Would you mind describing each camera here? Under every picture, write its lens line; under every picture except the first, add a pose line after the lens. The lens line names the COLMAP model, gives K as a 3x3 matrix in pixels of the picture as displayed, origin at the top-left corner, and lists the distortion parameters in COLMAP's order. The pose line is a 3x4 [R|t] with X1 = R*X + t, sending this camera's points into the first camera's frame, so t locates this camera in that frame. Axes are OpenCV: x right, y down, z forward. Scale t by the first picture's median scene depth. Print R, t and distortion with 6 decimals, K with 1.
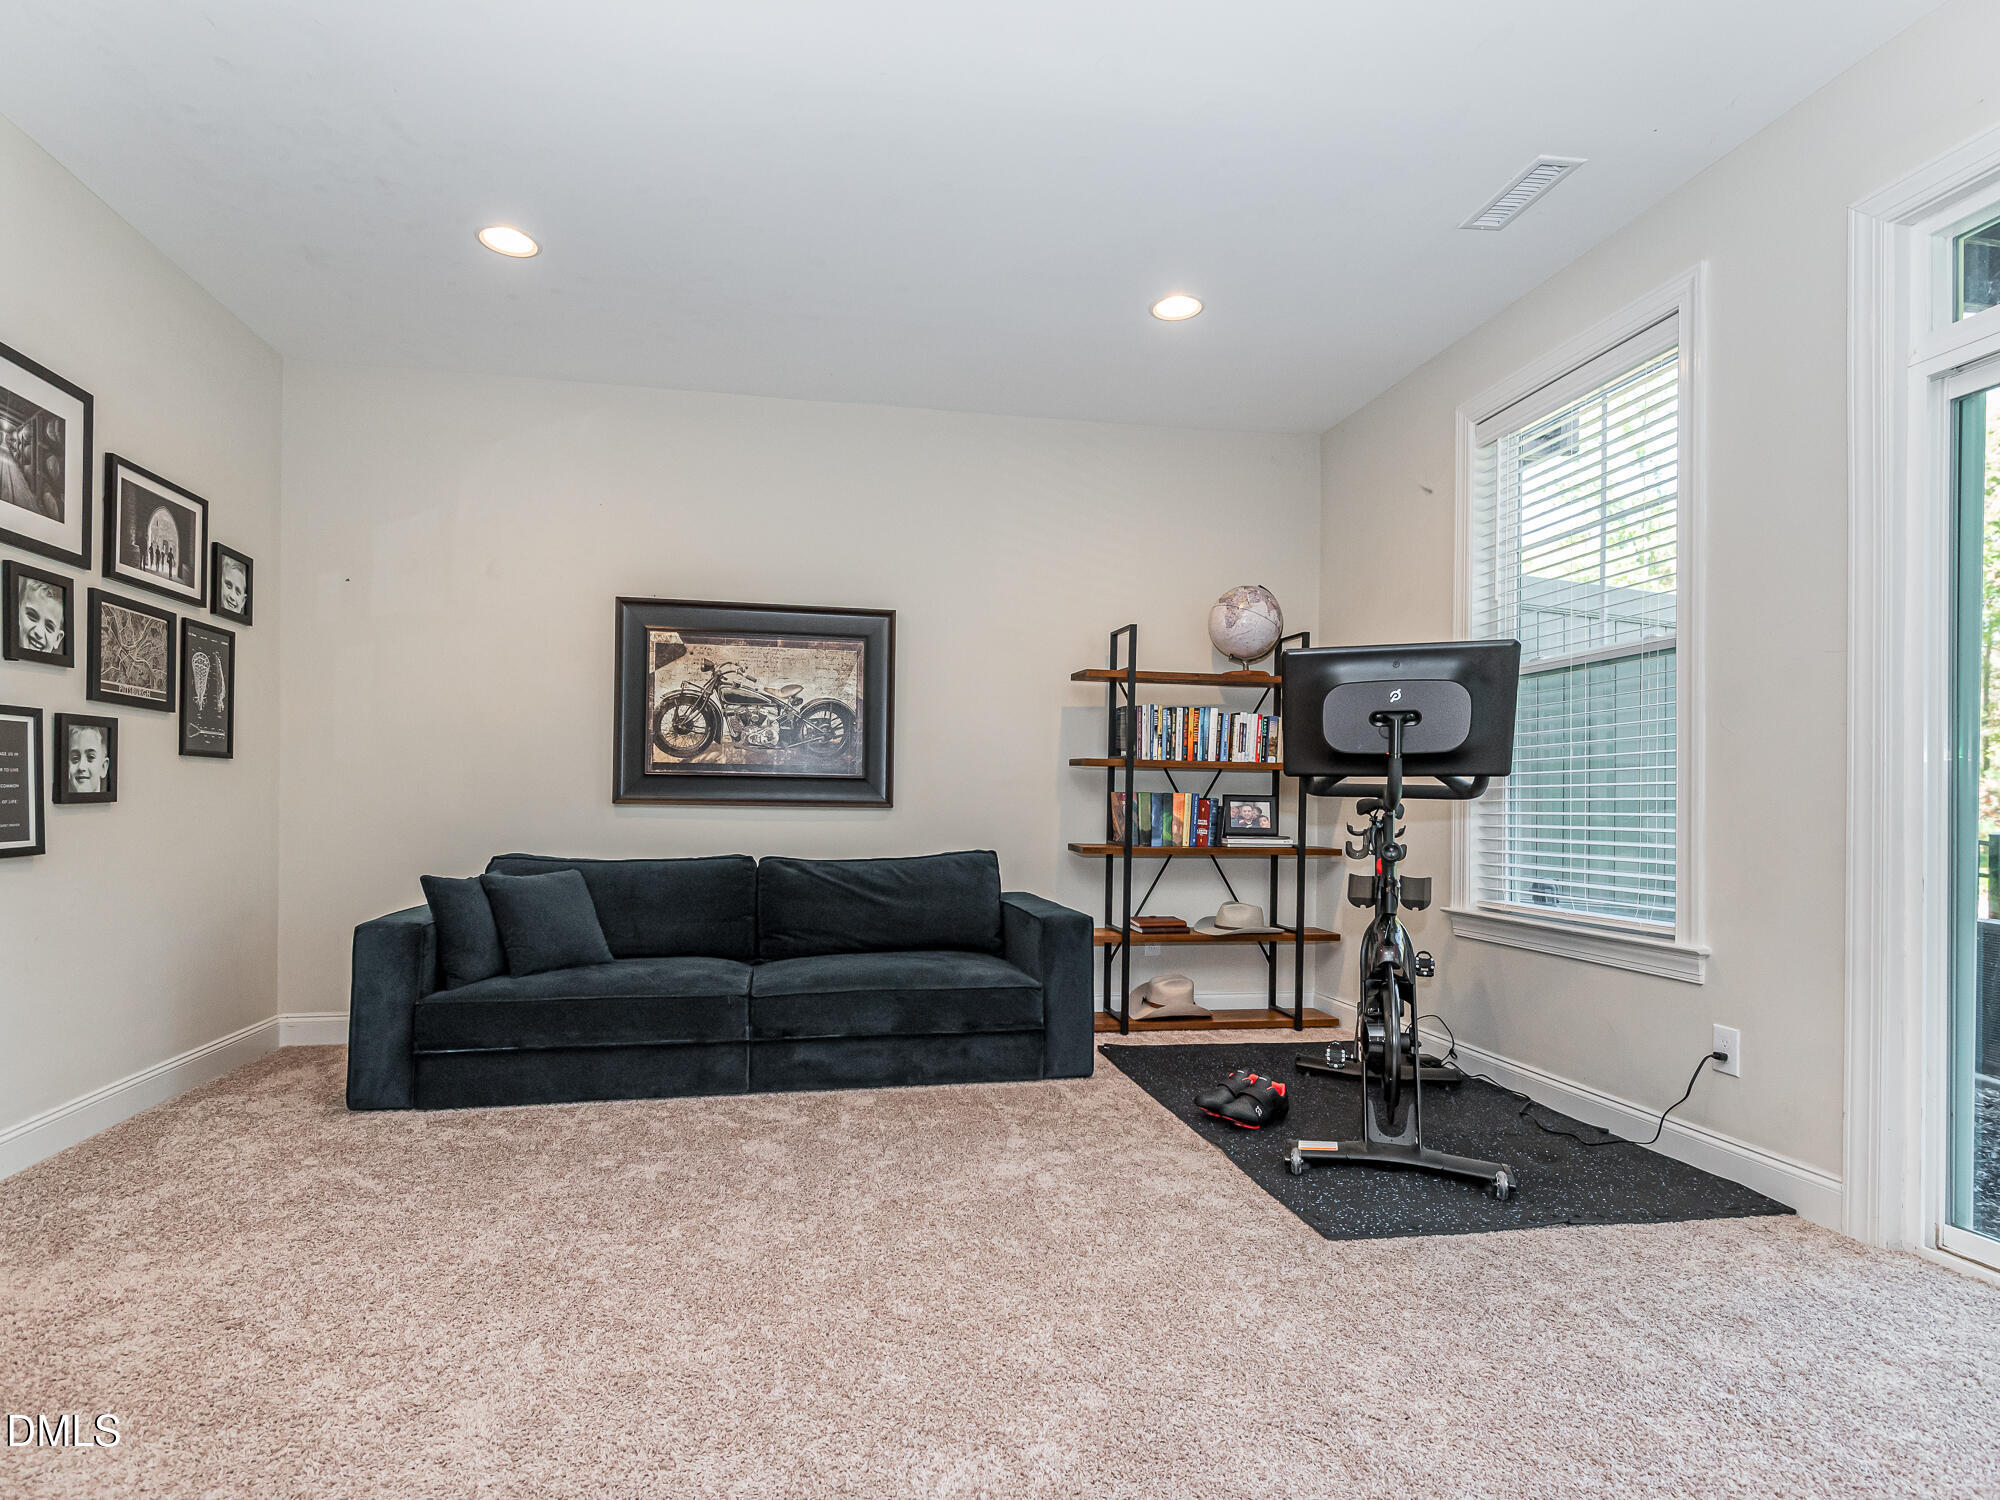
lens RADIAL K [[1033.4, 0, 990.2], [0, 1033.4, 803.8], [0, 0, 1]] dist [0.034918, -0.024861]
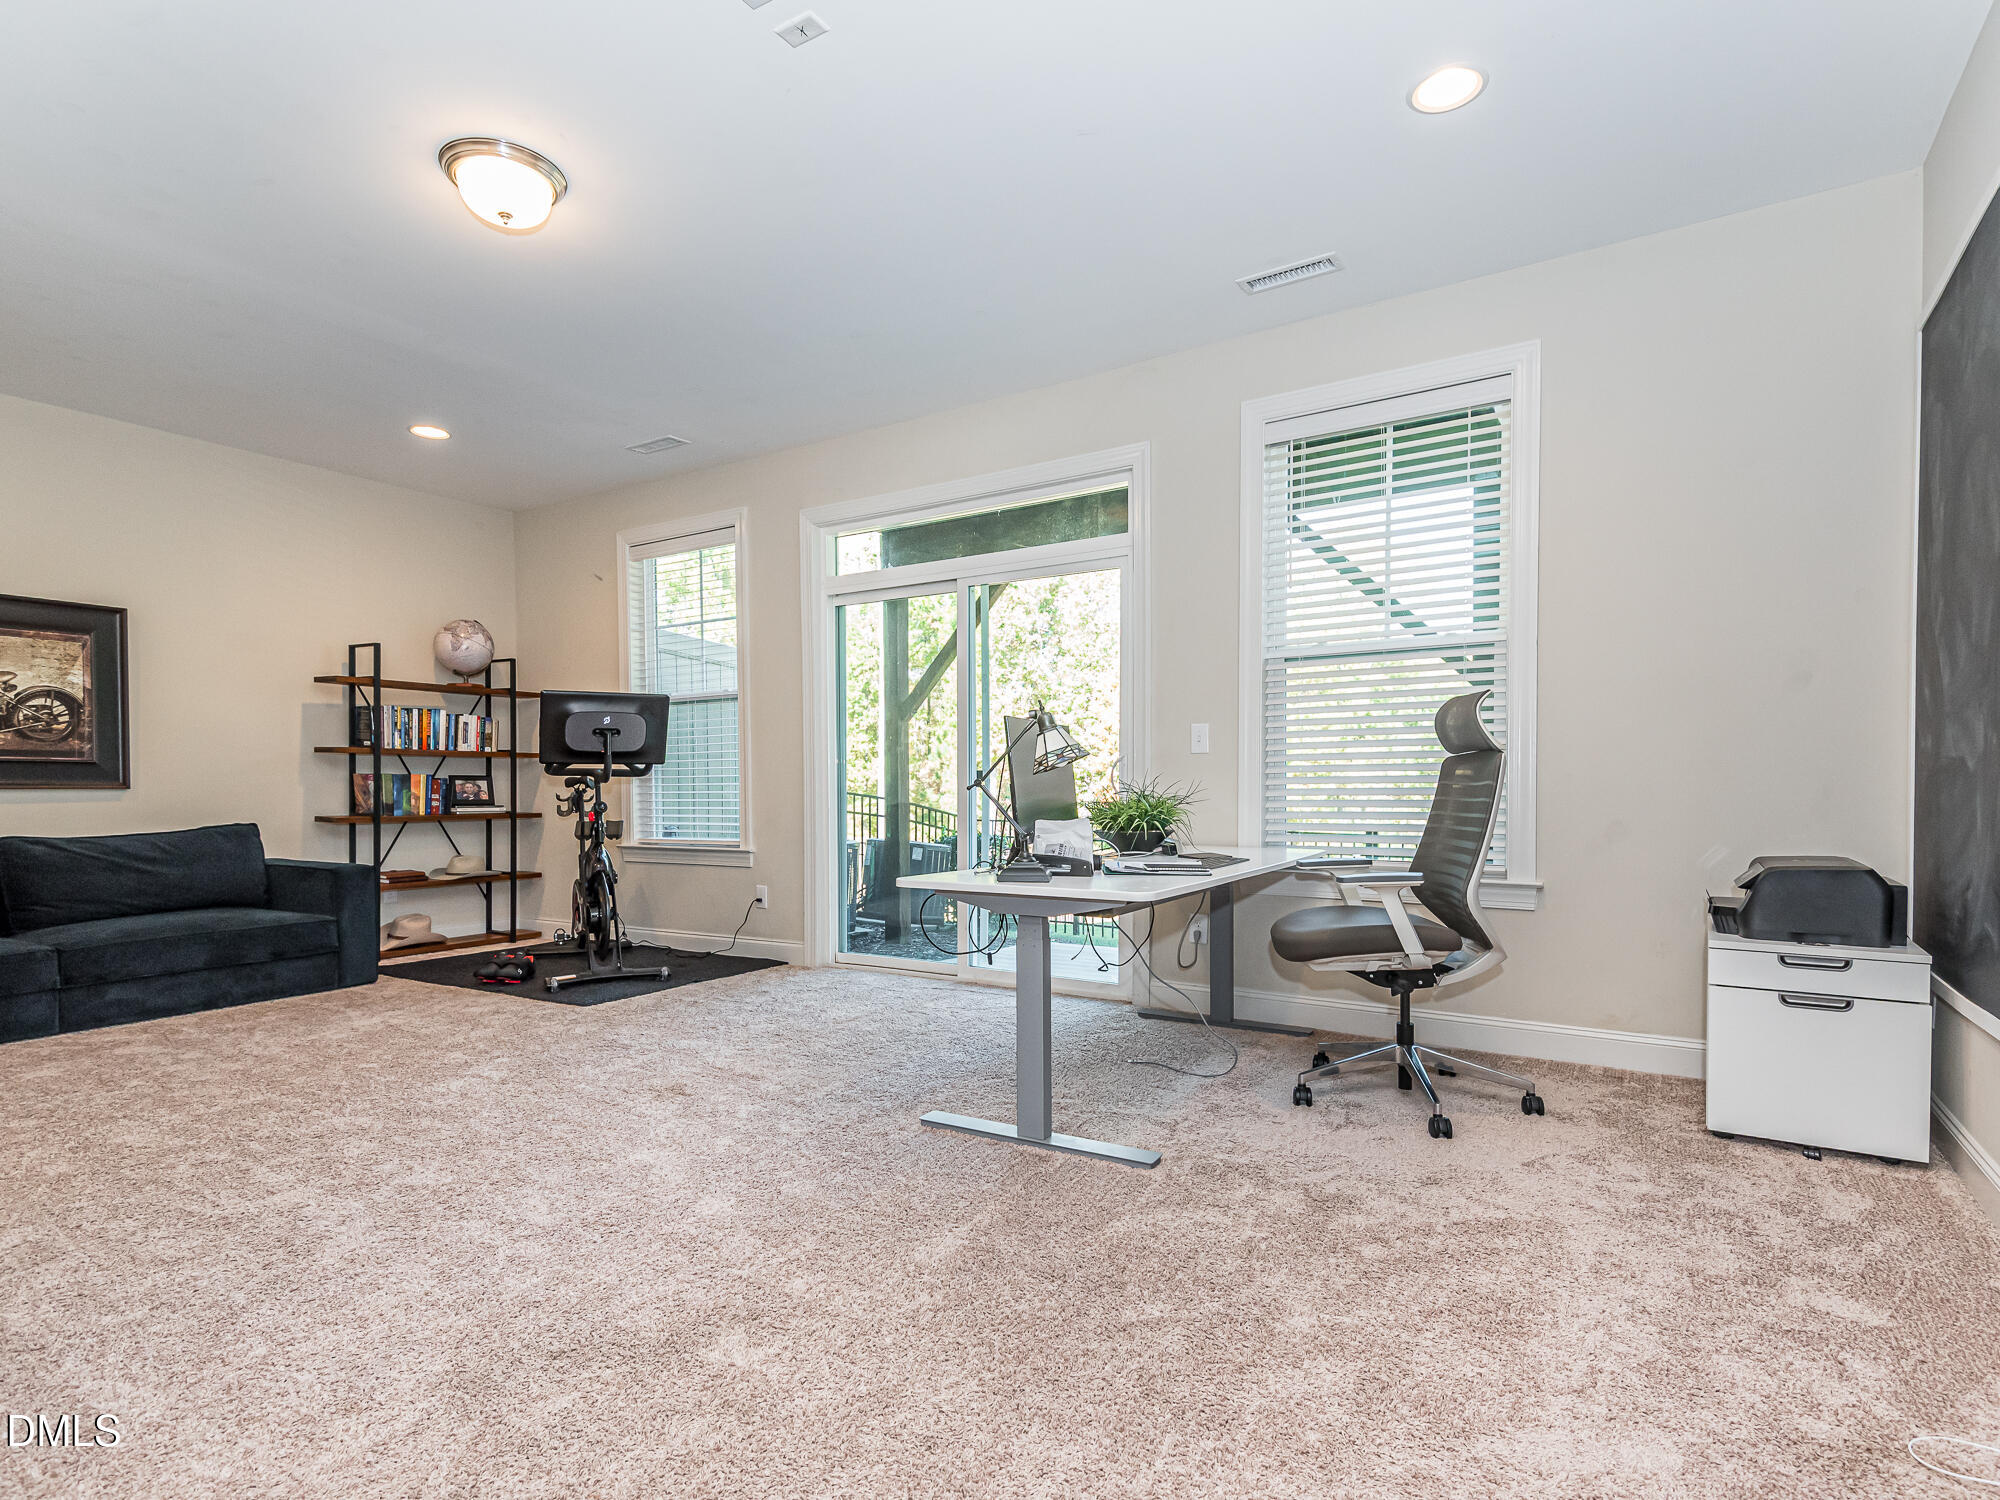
lens RADIAL K [[1033.4, 0, 990.2], [0, 1033.4, 803.8], [0, 0, 1]] dist [0.034918, -0.024861]
pose [[0.689002, -0.026509, 0.724275, -0.278657], [0.012656, 0.999619, 0.024546, 0.004035], [-0.724649, -0.007746, 0.689075, -0.444077]]
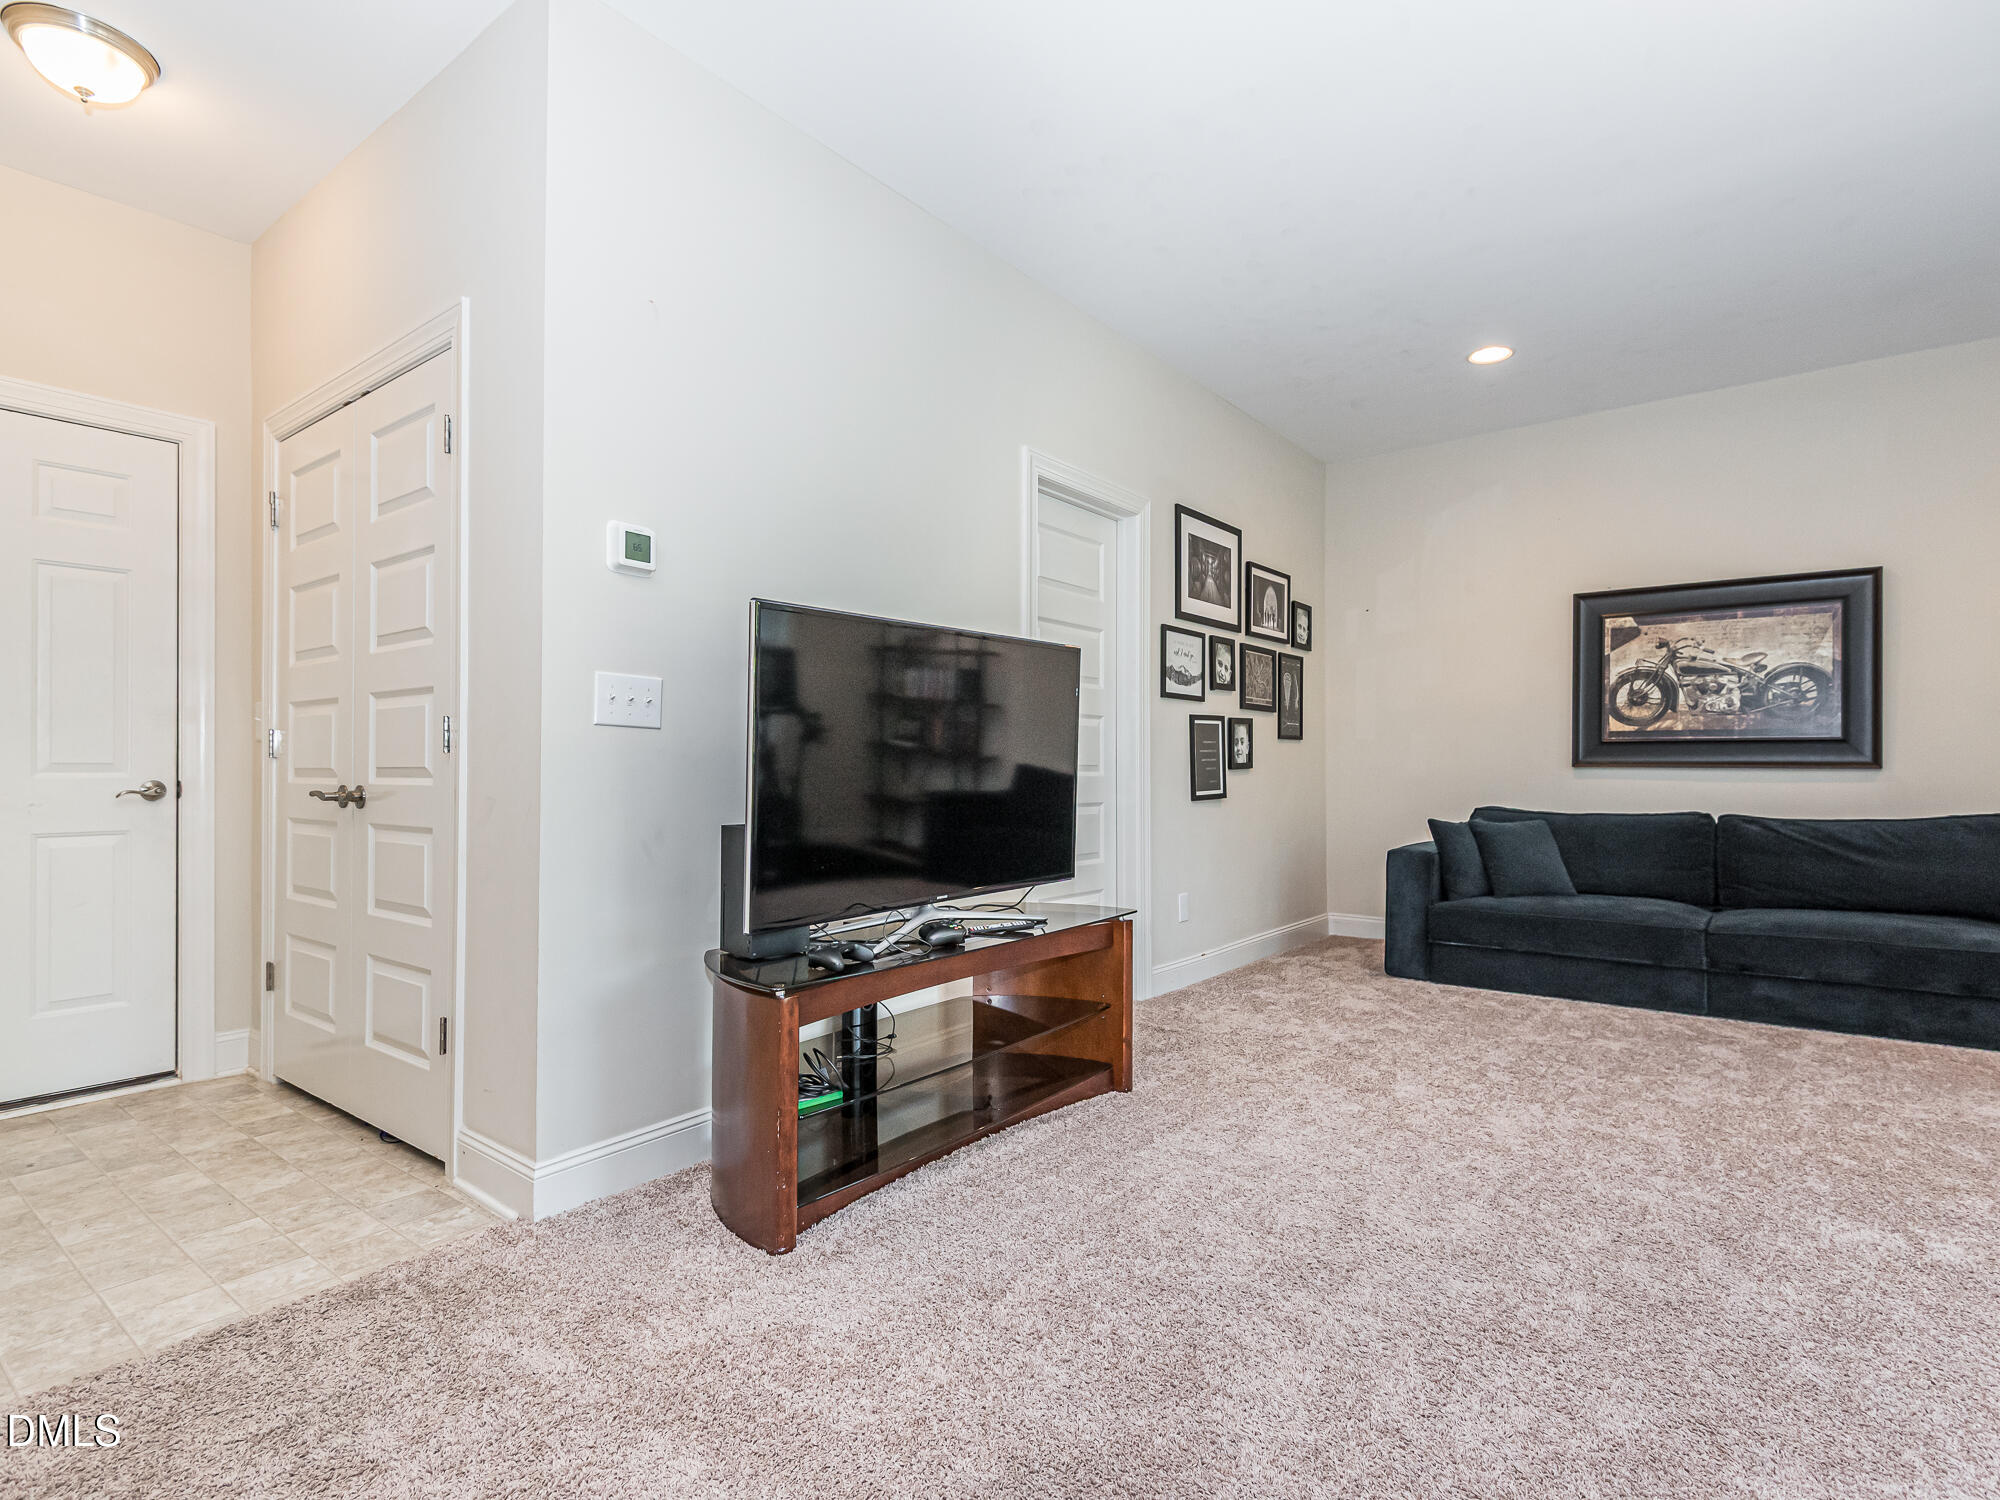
lens RADIAL K [[1004.4, 0, 1001.0], [0, 1004.4, 759.0], [0, 0, 1]] dist [0.027054, -0.021691]
pose [[0.656578, -0.015571, -0.754098, 0.083235], [0.007561, 0.999873, -0.014063, 0.002057], [0.754221, 0.003532, 0.656612, -0.264102]]
